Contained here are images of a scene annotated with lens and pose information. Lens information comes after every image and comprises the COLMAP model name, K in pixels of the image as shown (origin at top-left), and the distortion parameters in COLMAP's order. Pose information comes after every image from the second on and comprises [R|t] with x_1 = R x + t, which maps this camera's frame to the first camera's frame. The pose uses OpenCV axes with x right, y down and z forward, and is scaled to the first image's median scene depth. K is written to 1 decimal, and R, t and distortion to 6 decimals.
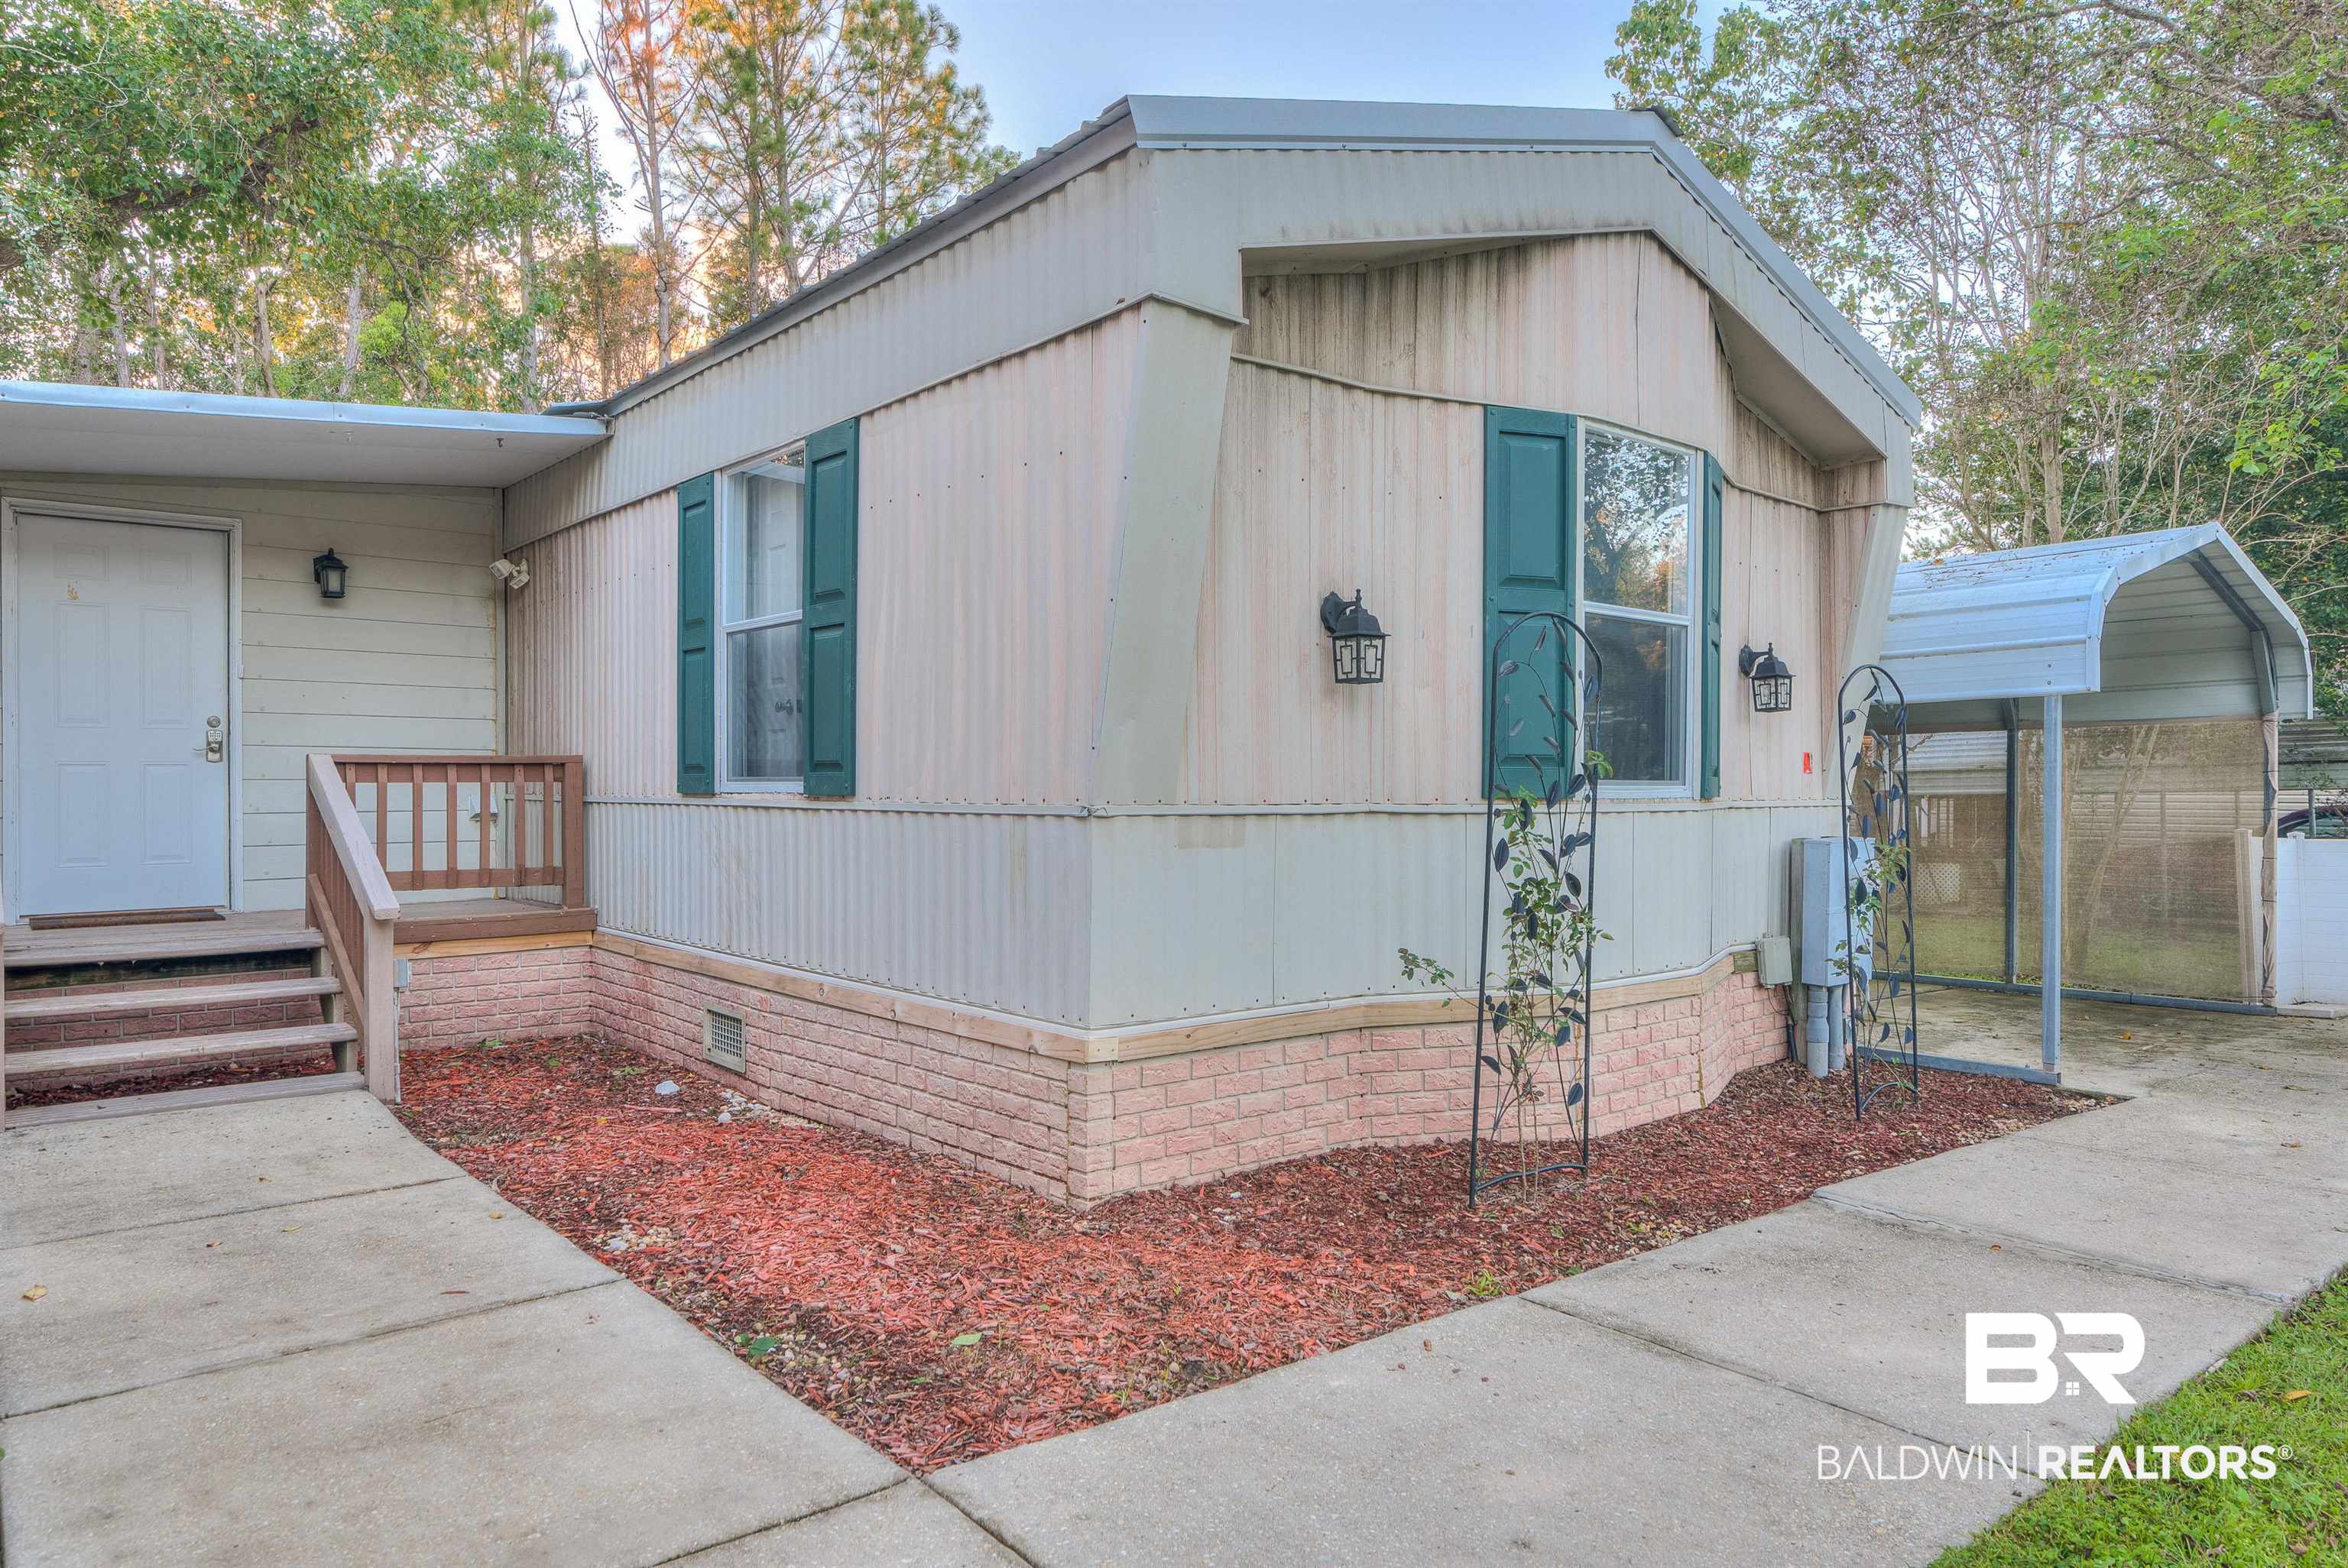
lens RADIAL K [[1485.2, 0, 1157.8], [0, 1485.2, 778.8], [0, 0, 1]] dist [-0.005817, 0.003433]
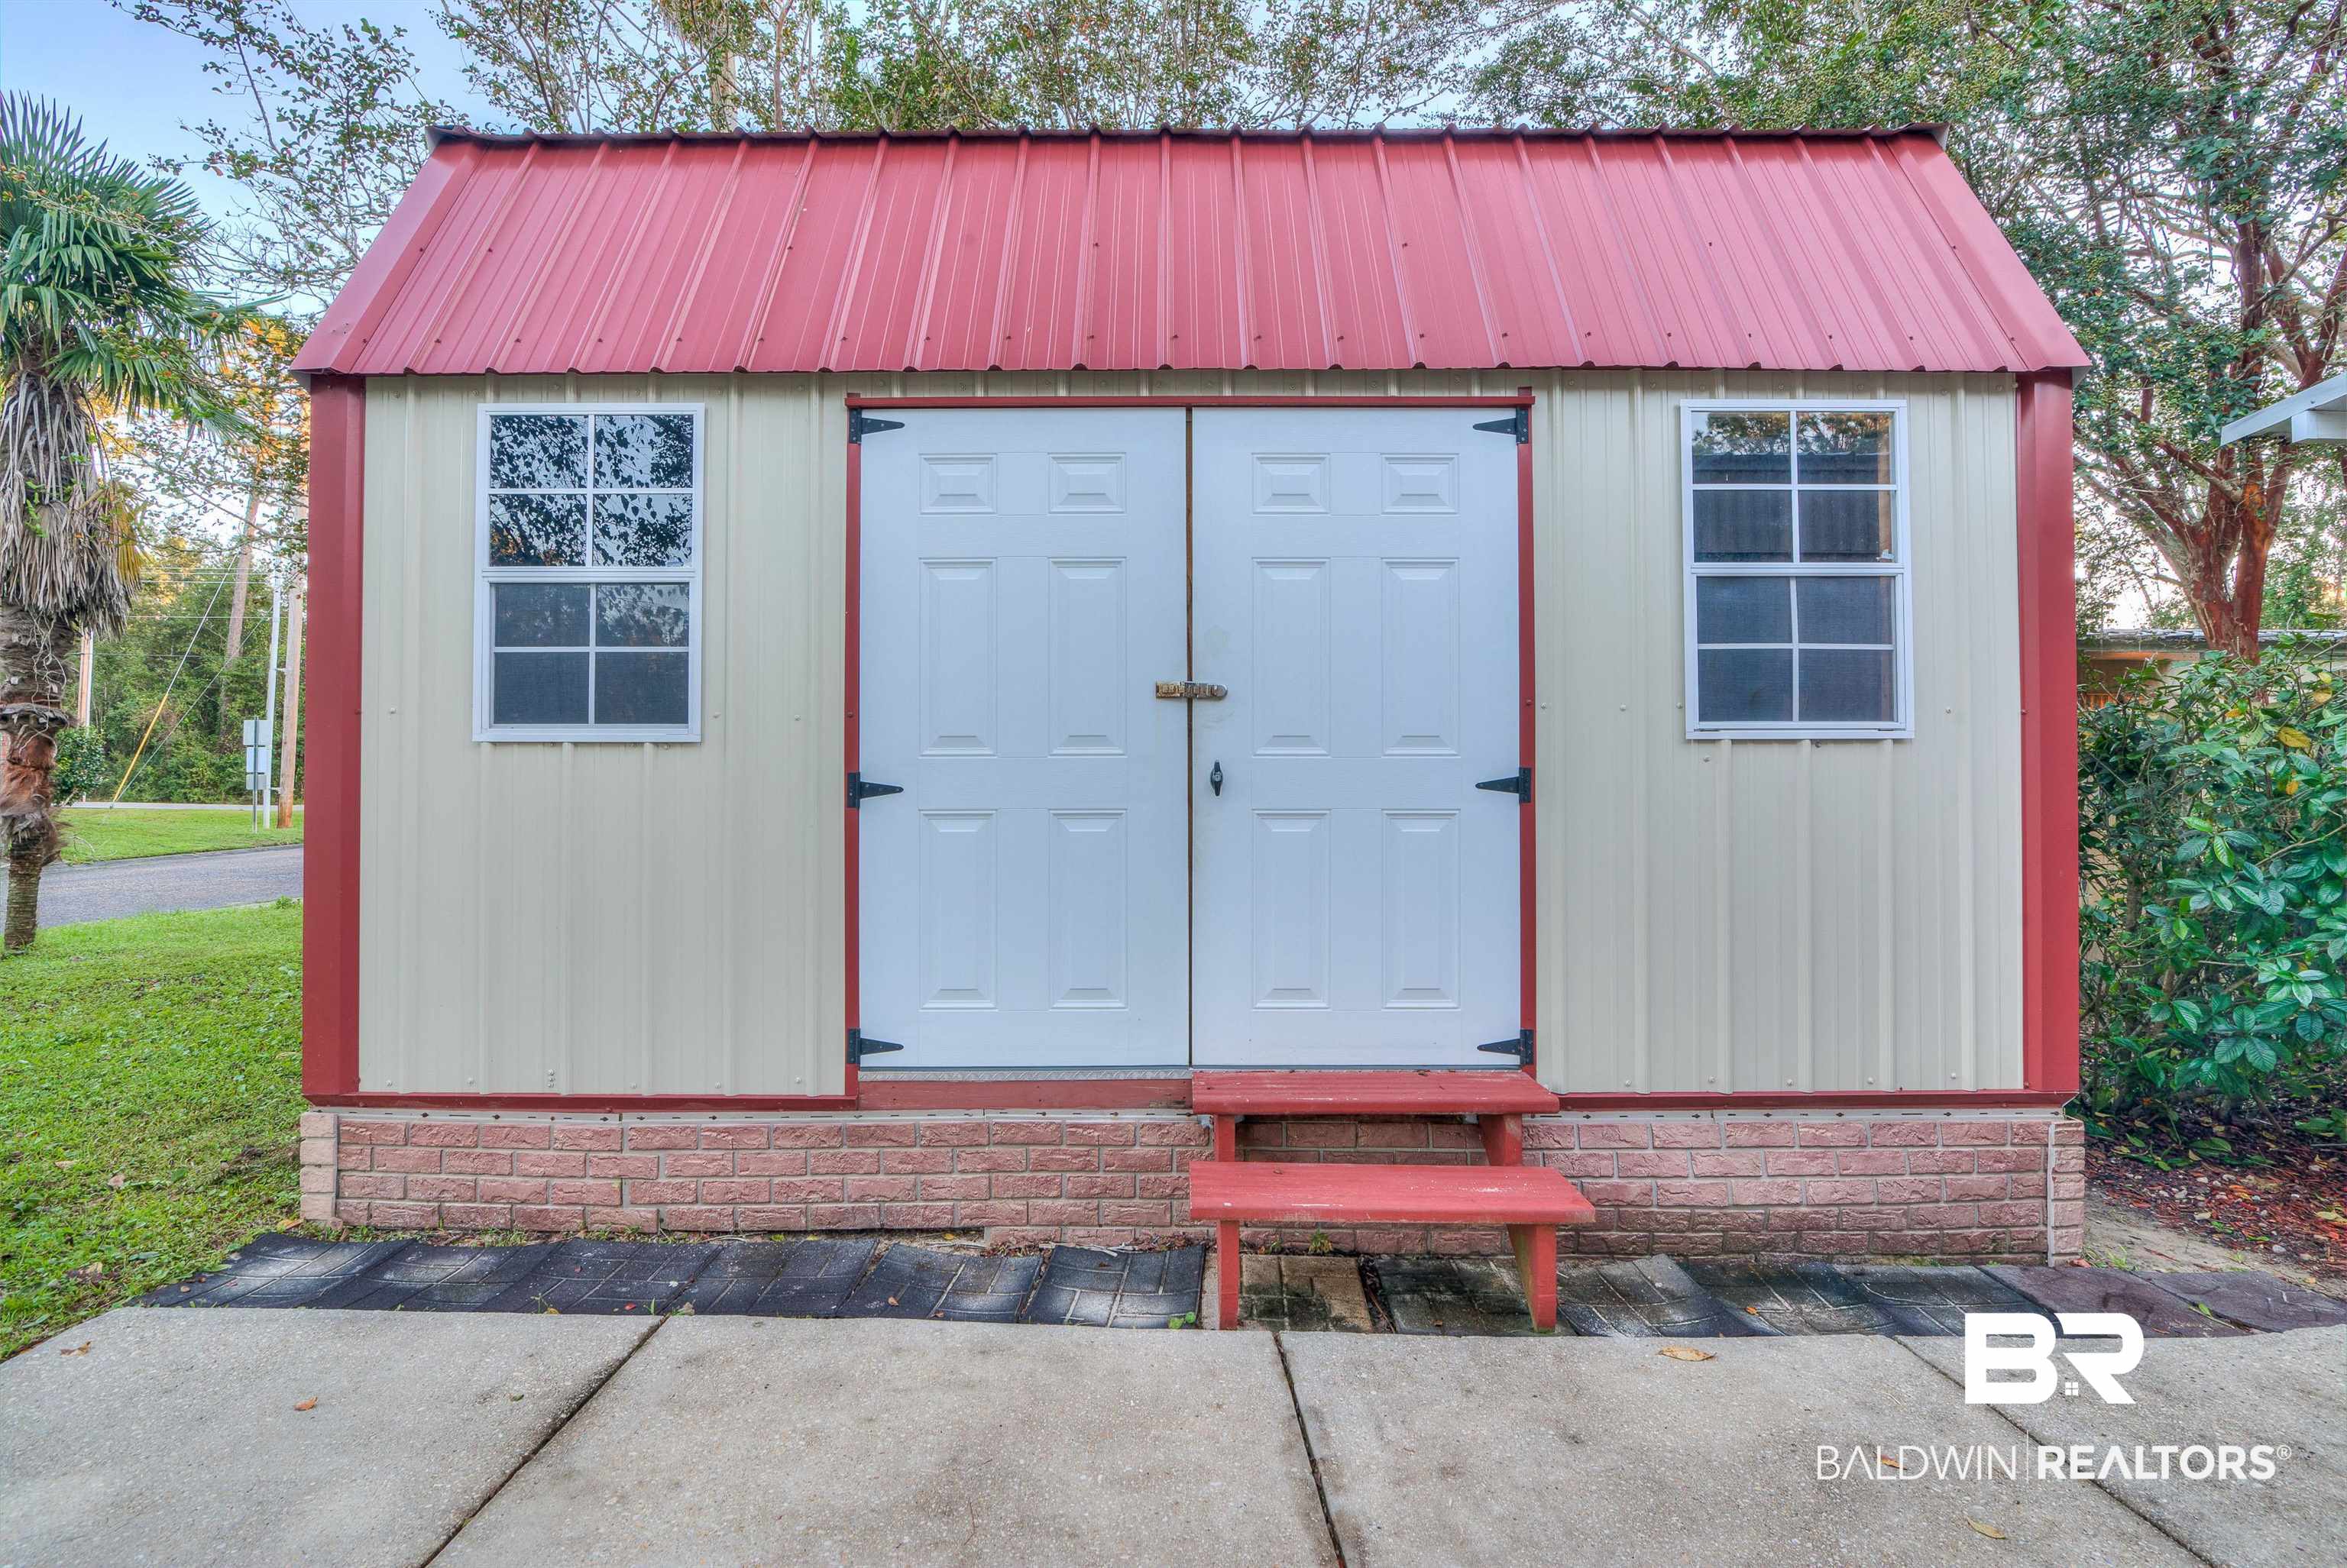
lens RADIAL K [[1076.3, 0, 1177.3], [0, 1076.3, 776.0], [0, 0, 1]] dist [-0.019454, 0.000472]
pose [[-0.619090, -0.019600, -0.785075, -0.022762], [-0.002306, 0.999730, -0.023140, 0.004198], [0.785316, -0.012515, -0.618968, 0.608362]]
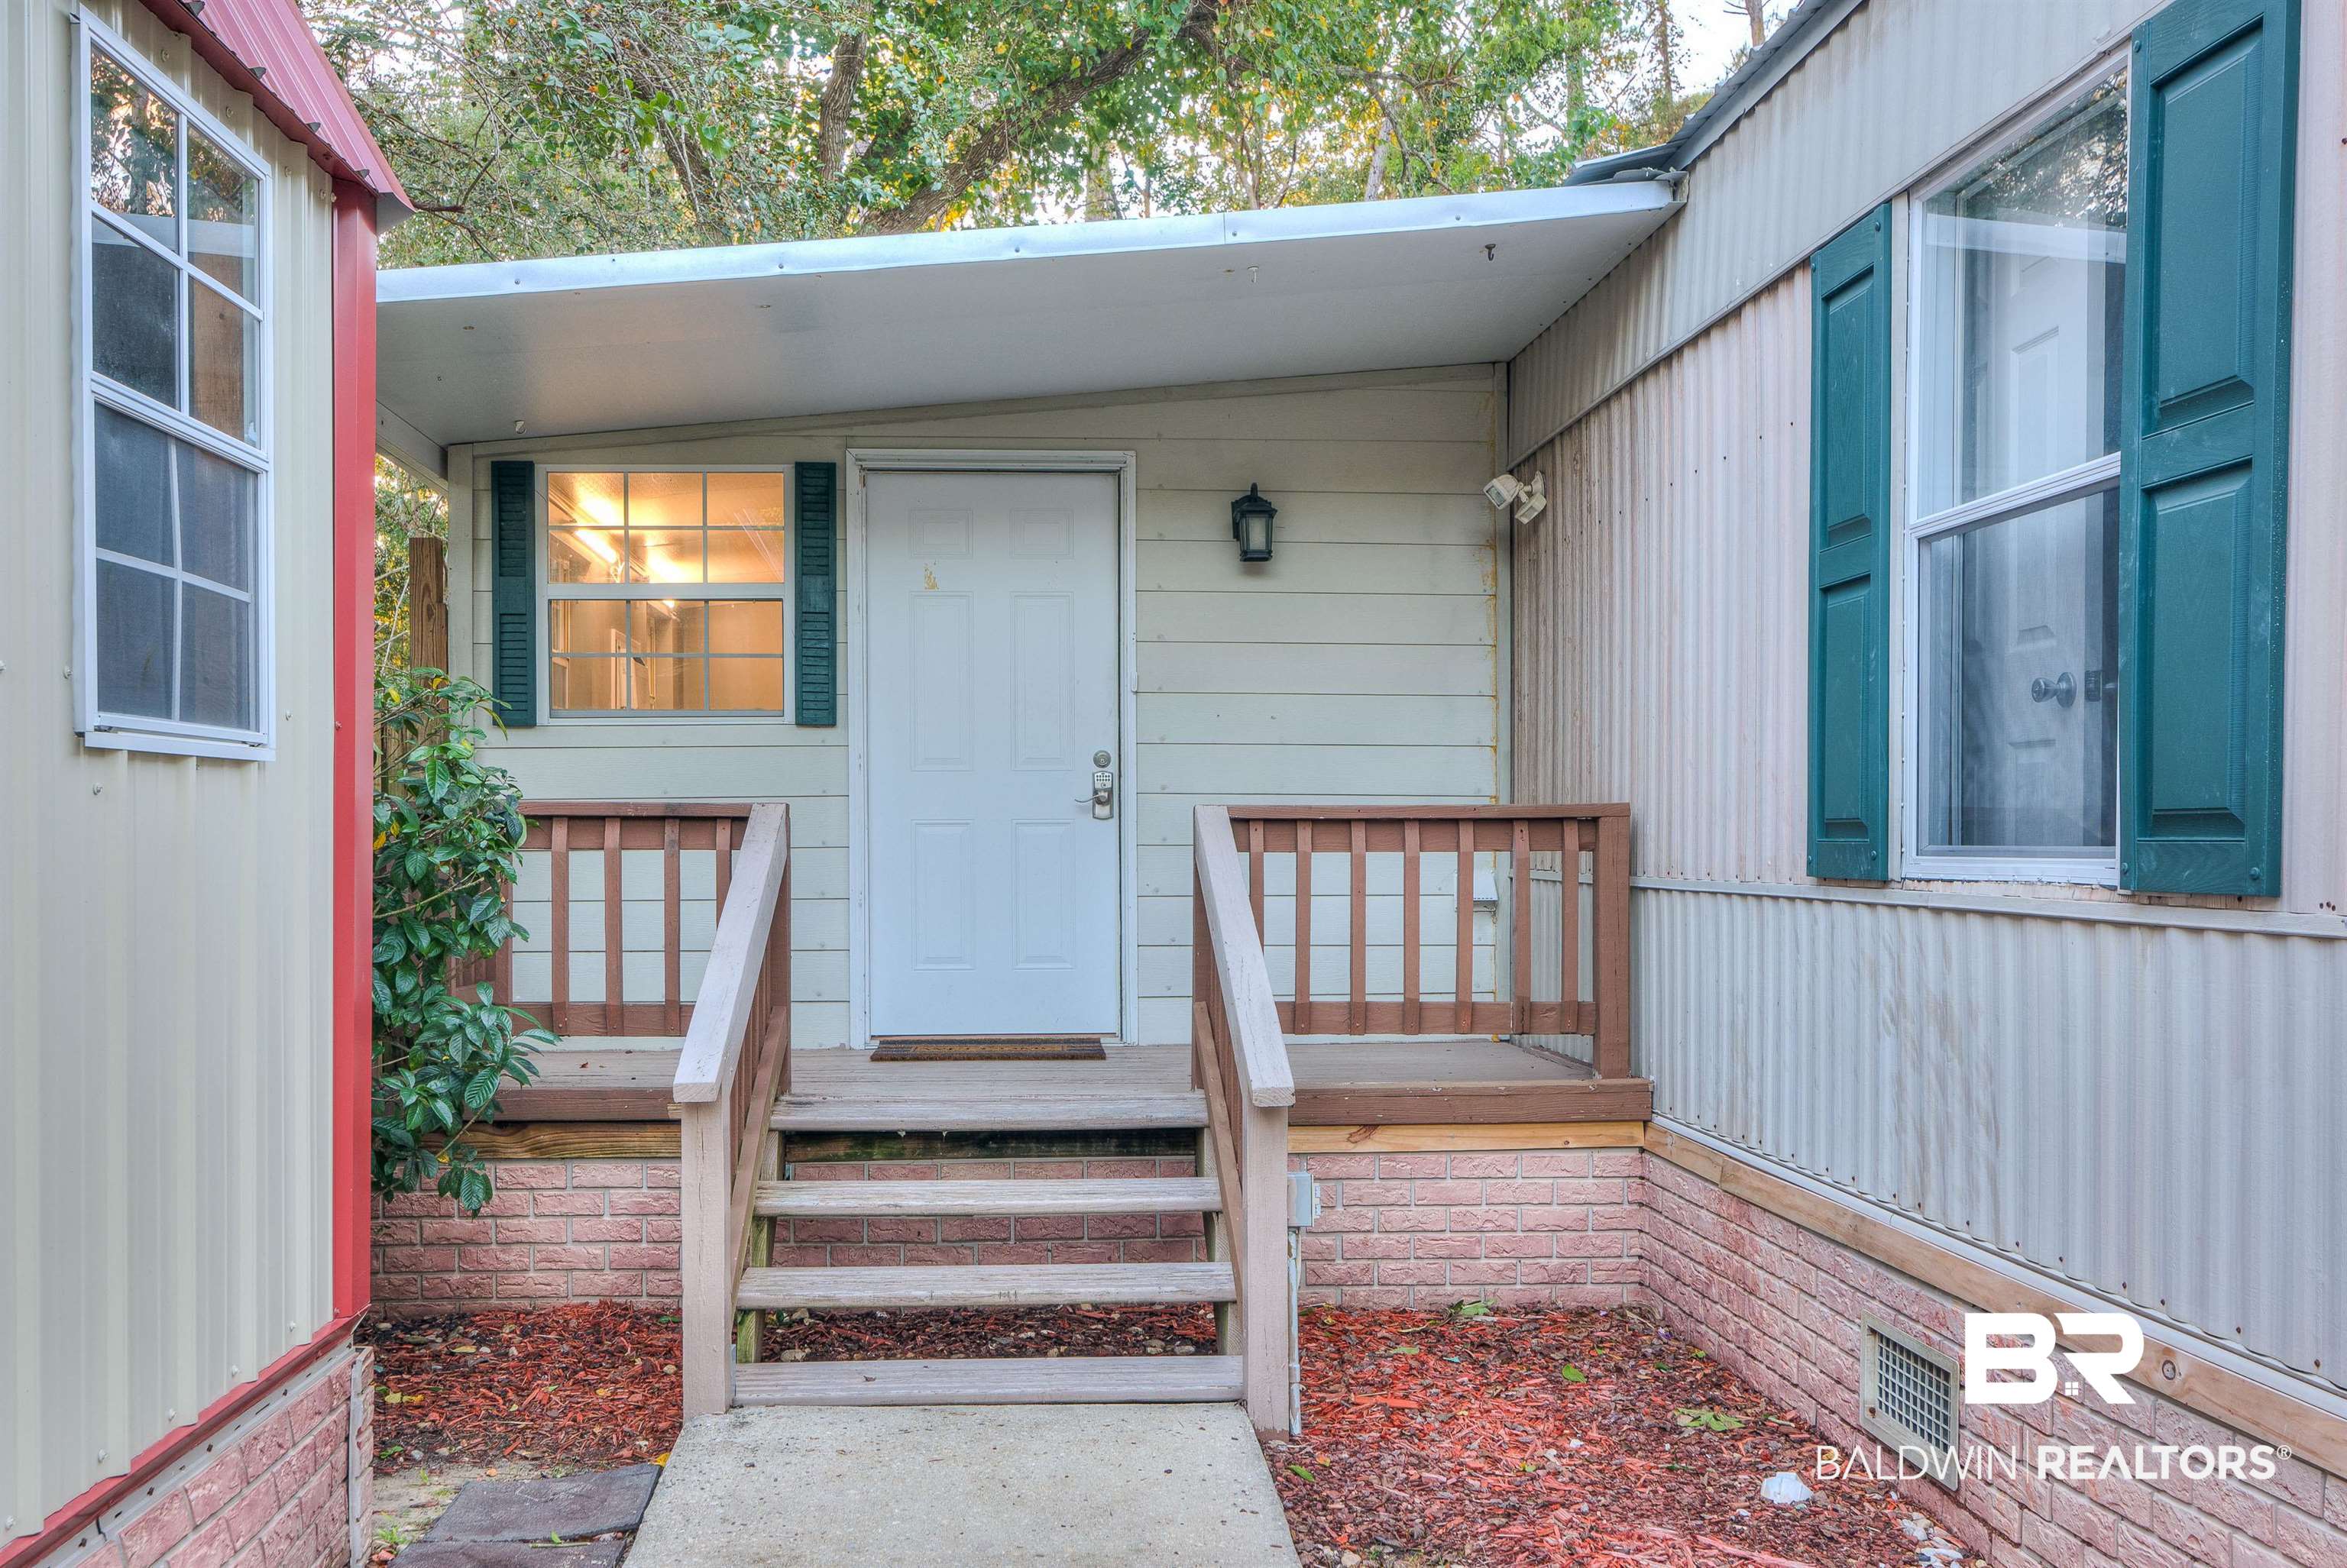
lens RADIAL K [[2015.2, 0, 1098.0], [0, 2015.2, 877.8], [0, 0, 1]] dist [-0.005544, 0.006187]
pose [[0.803274, 0.011596, -0.595497, -0.110841], [0.000803, 0.999788, 0.020552, -0.003952], [0.595609, -0.016987, 0.803095, 0.311225]]
